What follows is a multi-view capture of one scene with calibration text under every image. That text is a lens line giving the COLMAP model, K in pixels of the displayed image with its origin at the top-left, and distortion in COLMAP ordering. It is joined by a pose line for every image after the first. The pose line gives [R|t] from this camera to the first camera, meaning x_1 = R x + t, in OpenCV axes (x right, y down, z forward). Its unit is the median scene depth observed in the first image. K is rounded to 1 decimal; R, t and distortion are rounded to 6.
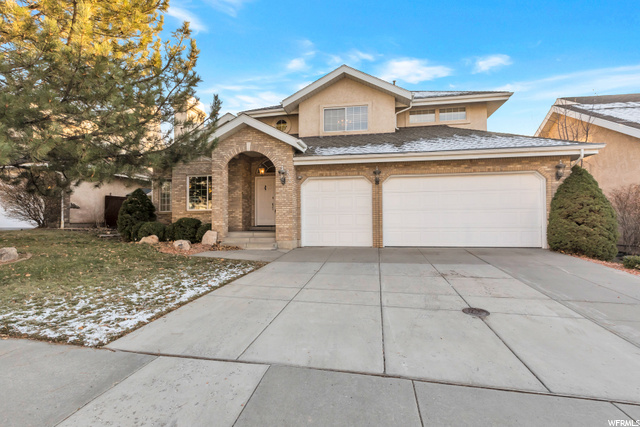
lens RADIAL K [[311.2, 0, 320.0], [0, 311.2, 213.5], [0, 0, 1]] dist [0.000060, 0.000228]
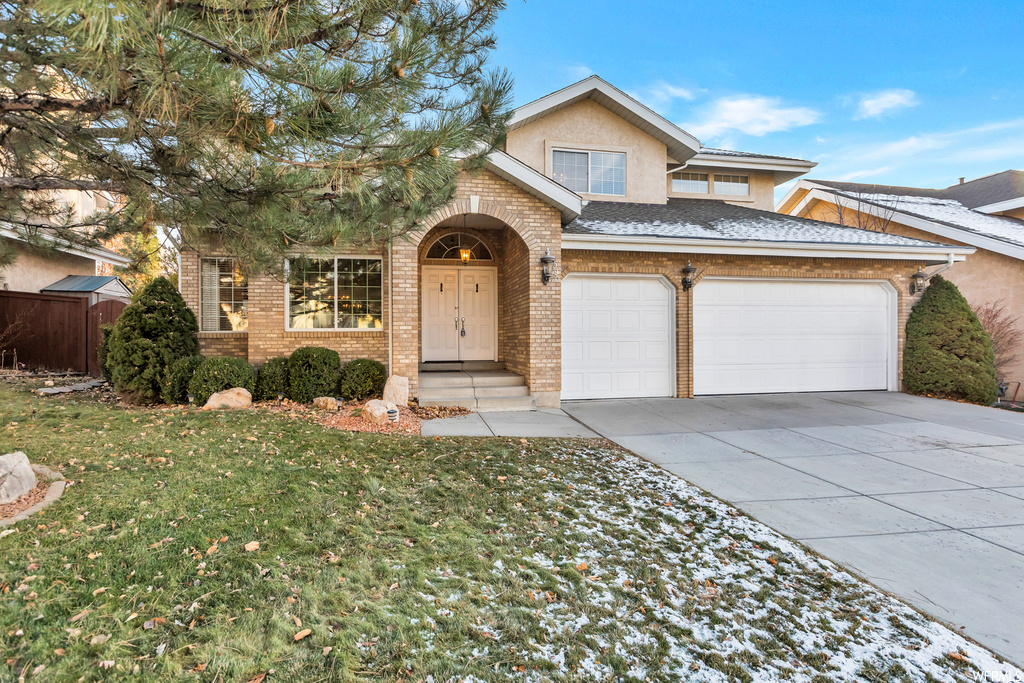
lens RADIAL K [[497.9, 0, 512.0], [0, 497.9, 341.5], [0, 0, 1]] dist [0.000060, 0.000228]
pose [[0.934602, 0.002072, 0.355688, -0.453700], [-0.009095, 0.999795, 0.018075, -0.011528], [-0.355578, -0.020128, 0.934430, 0.235043]]
